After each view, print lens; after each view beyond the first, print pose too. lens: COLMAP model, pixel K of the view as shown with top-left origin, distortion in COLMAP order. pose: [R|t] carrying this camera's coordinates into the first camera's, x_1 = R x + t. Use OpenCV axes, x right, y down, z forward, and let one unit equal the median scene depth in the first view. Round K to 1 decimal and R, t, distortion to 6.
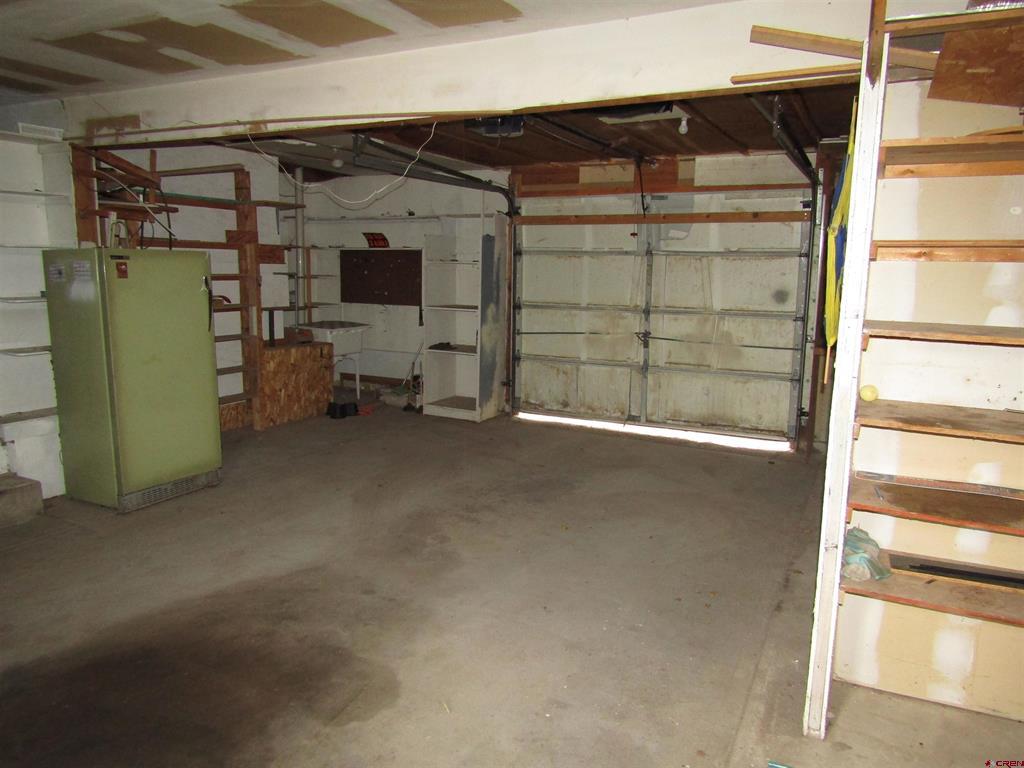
lens RADIAL K [[730.0, 0, 516.1], [0, 730.0, 382.7], [0, 0, 1]] dist [-0.007886, -0.002219]
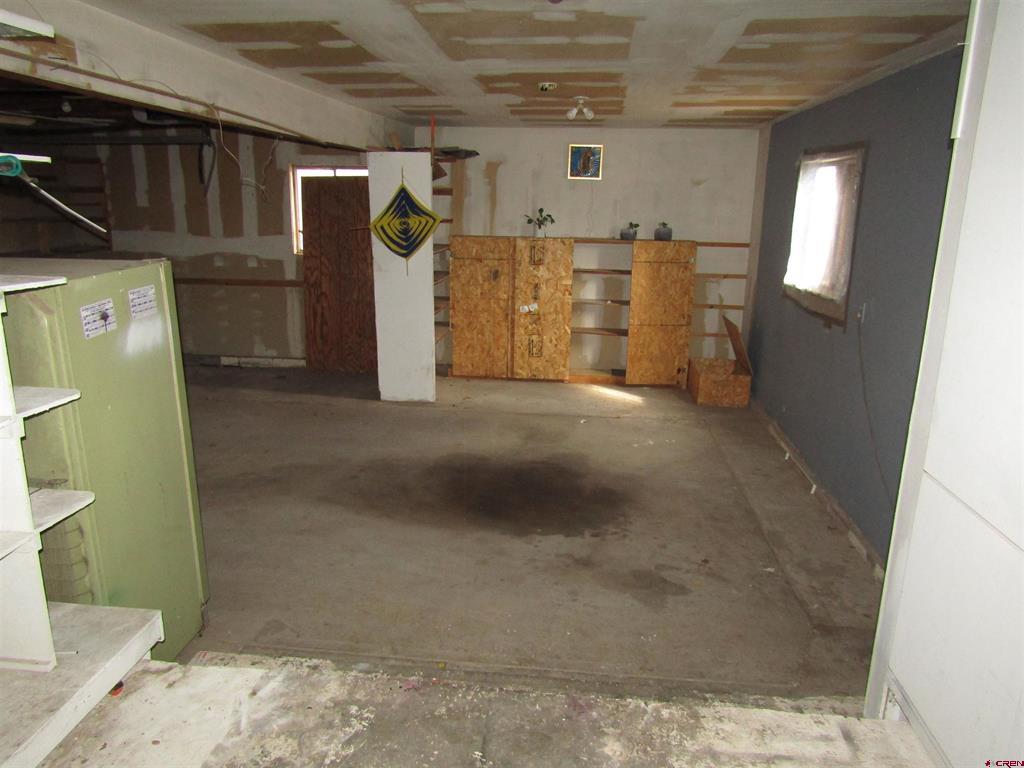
lens RADIAL K [[730.0, 0, 512.0], [0, 730.0, 386.4], [0, 0, 1]] dist [-0.007886, -0.002219]
pose [[-0.362884, -0.253132, 0.896794, -1.417489], [0.131978, 0.938733, 0.318374, -0.268495], [-0.922441, 0.233890, -0.307243, 1.018695]]
